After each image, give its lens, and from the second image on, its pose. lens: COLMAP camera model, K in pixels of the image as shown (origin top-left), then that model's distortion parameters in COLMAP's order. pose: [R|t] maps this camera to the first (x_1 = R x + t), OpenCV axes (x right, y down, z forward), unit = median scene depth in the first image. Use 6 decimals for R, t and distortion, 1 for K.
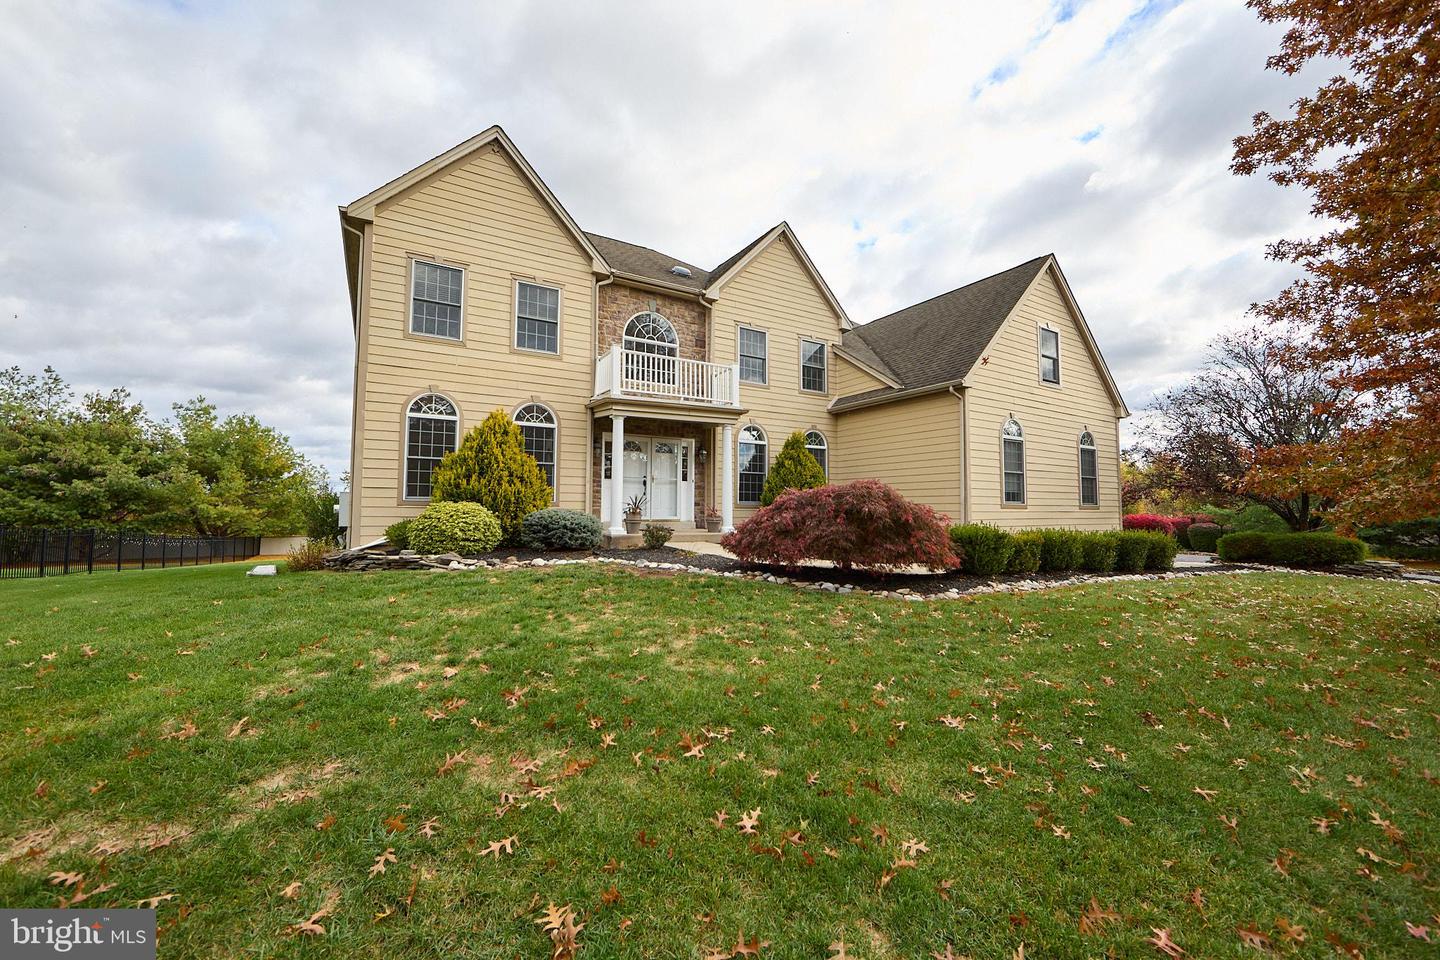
lens RADIAL K [[568.8, 0, 714.4], [0, 568.8, 478.1], [0, 0, 1]] dist [-0.006899, 0.000613]
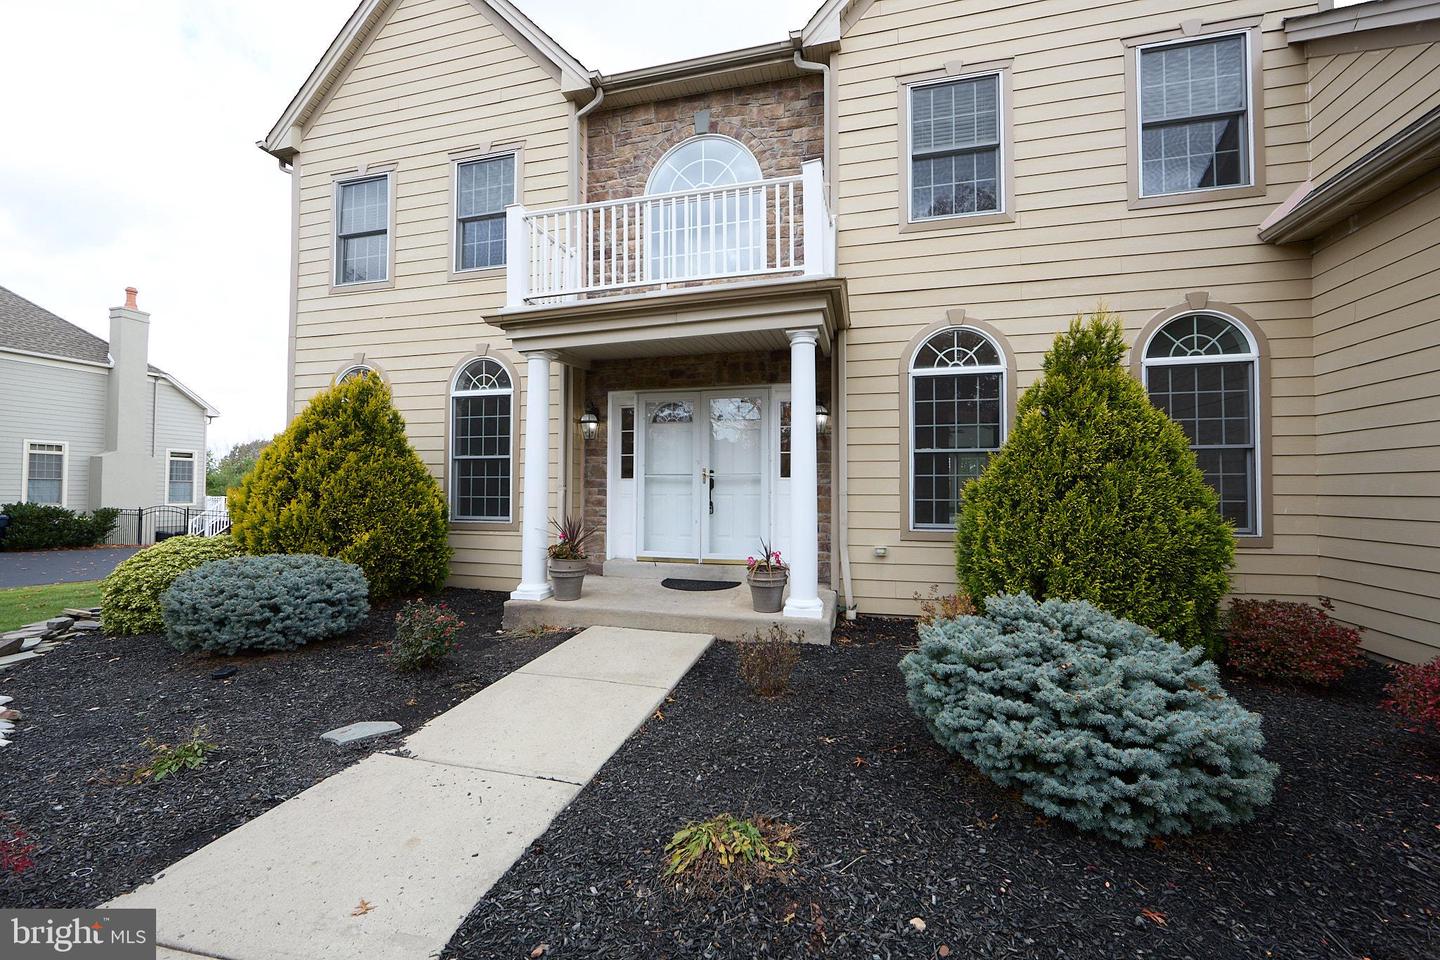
lens RADIAL K [[568.8, 0, 722.7], [0, 568.8, 478.4], [0, 0, 1]] dist [-0.006899, 0.000613]
pose [[0.704648, -0.019007, -0.709303, 0.261505], [0.040520, 0.999088, 0.013482, -0.002731], [0.708399, -0.038241, 0.704775, 0.706797]]
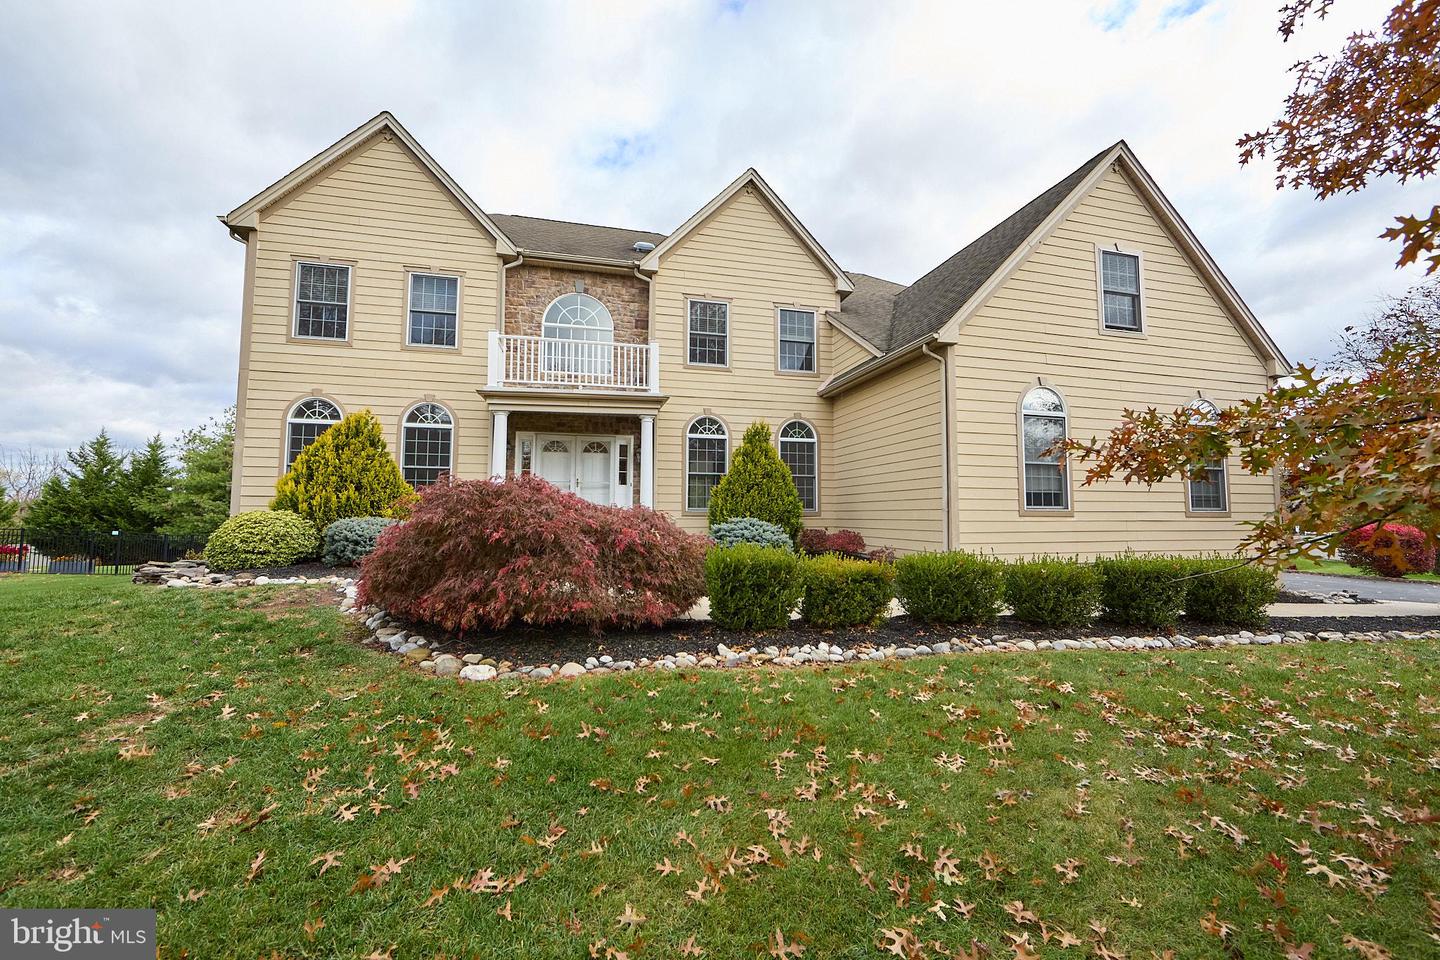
lens RADIAL K [[568.8, 0, 719.8], [0, 568.8, 477.7], [0, 0, 1]] dist [-0.006899, 0.000613]
pose [[0.954919, -0.021078, -0.296118, 0.378468], [0.016817, 0.999715, -0.016931, 0.012377], [0.296390, 0.011187, 0.955001, 0.246410]]
